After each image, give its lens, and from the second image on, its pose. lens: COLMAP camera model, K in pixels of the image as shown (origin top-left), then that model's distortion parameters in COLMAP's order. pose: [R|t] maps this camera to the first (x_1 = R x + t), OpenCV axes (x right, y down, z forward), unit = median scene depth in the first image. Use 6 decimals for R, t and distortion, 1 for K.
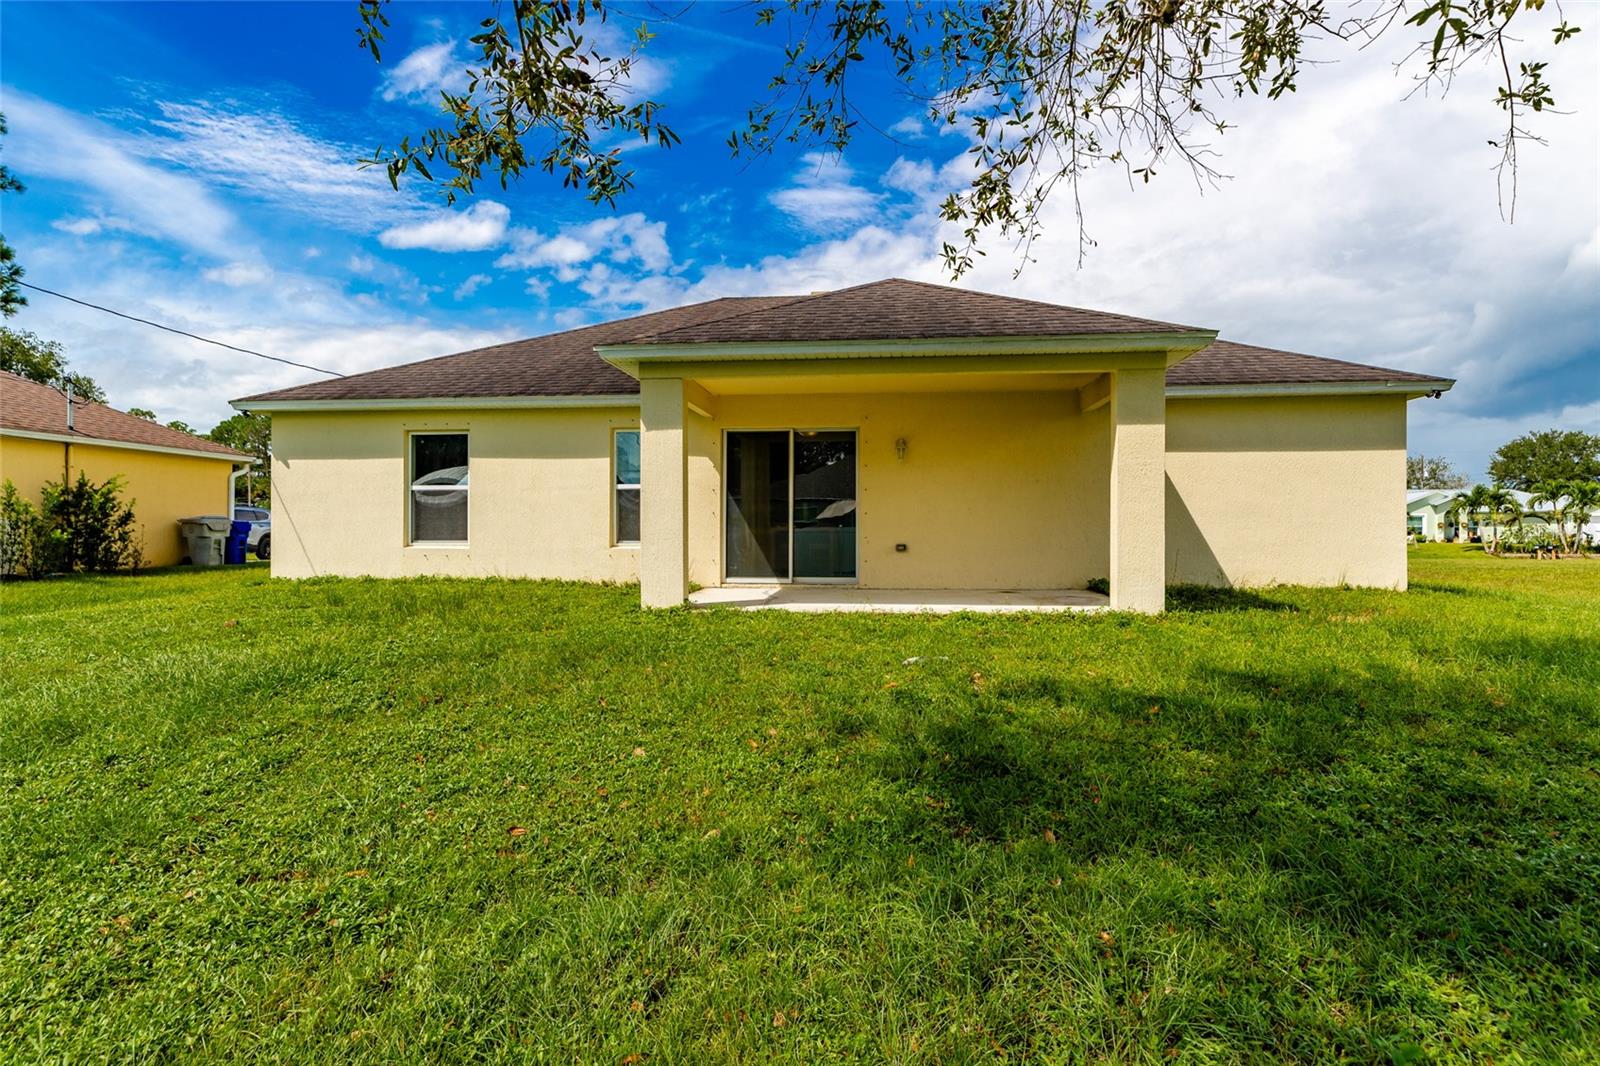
lens RADIAL K [[838.6, 0, 802.4], [0, 838.6, 527.4], [0, 0, 1]] dist [0.004859, -0.000196]
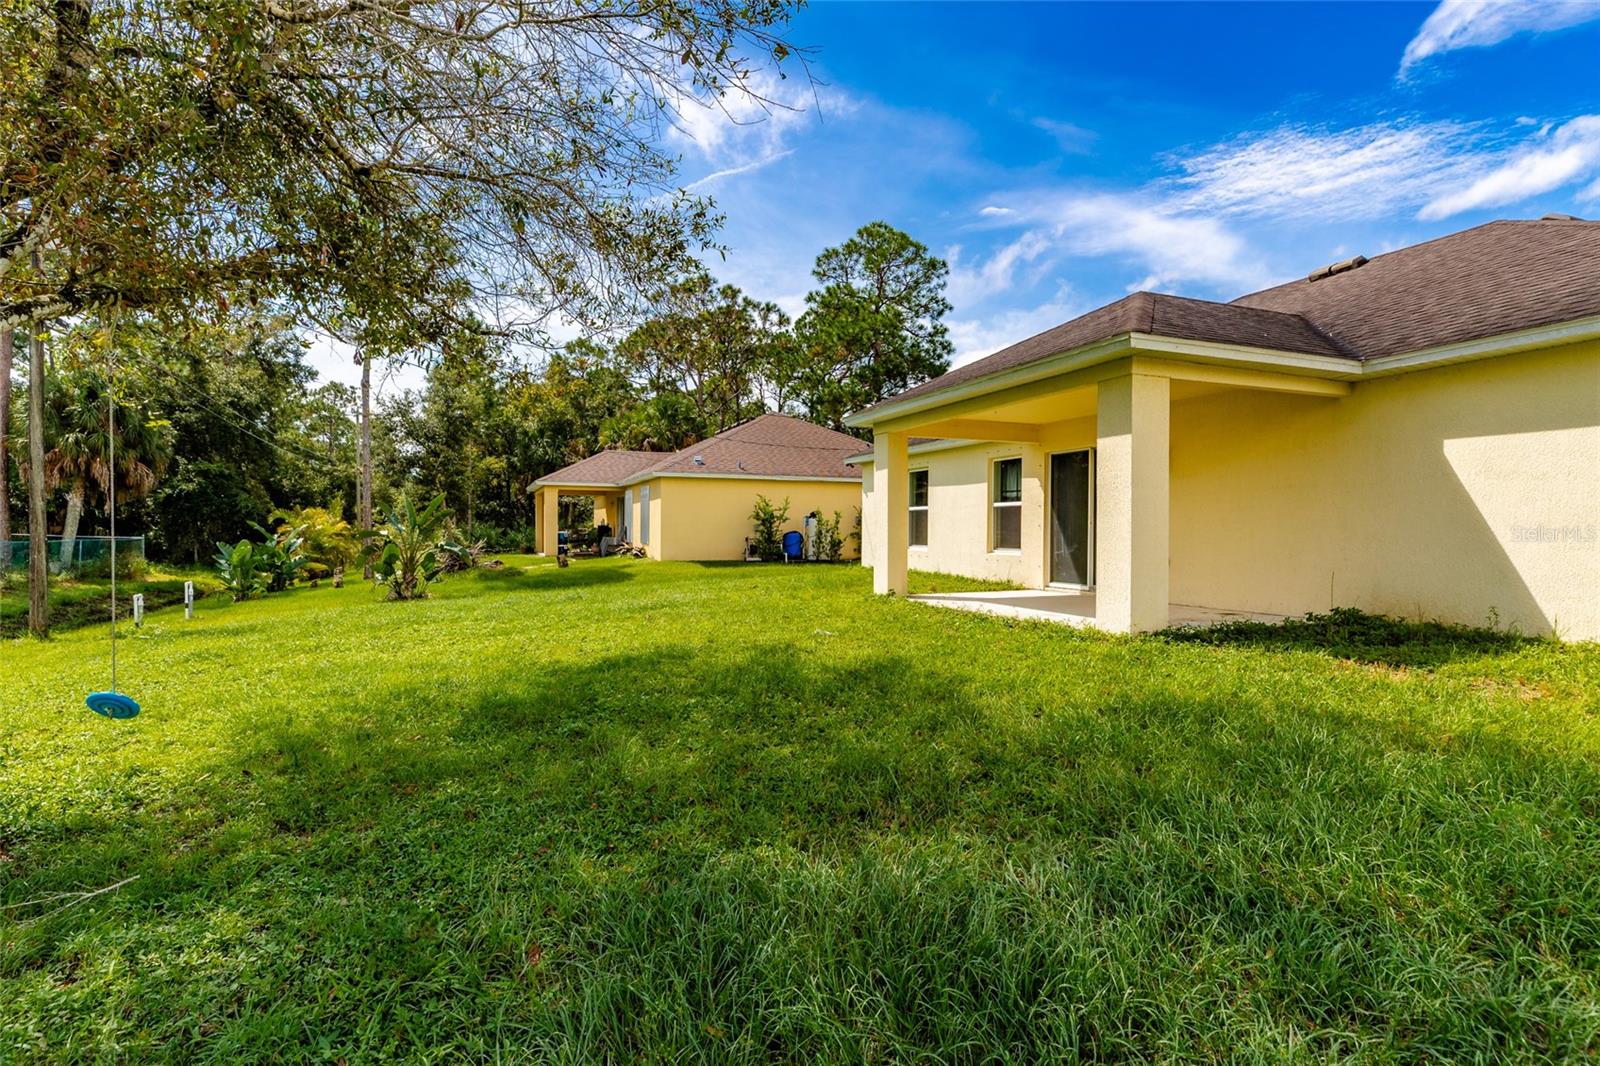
lens RADIAL K [[838.6, 0, 805.3], [0, 838.6, 532.7], [0, 0, 1]] dist [0.004859, -0.000196]
pose [[0.470627, 0.003430, -0.882326, 0.721523], [-0.002009, 0.999994, 0.002816, -0.009619], [0.882330, 0.000447, 0.470631, 0.159830]]
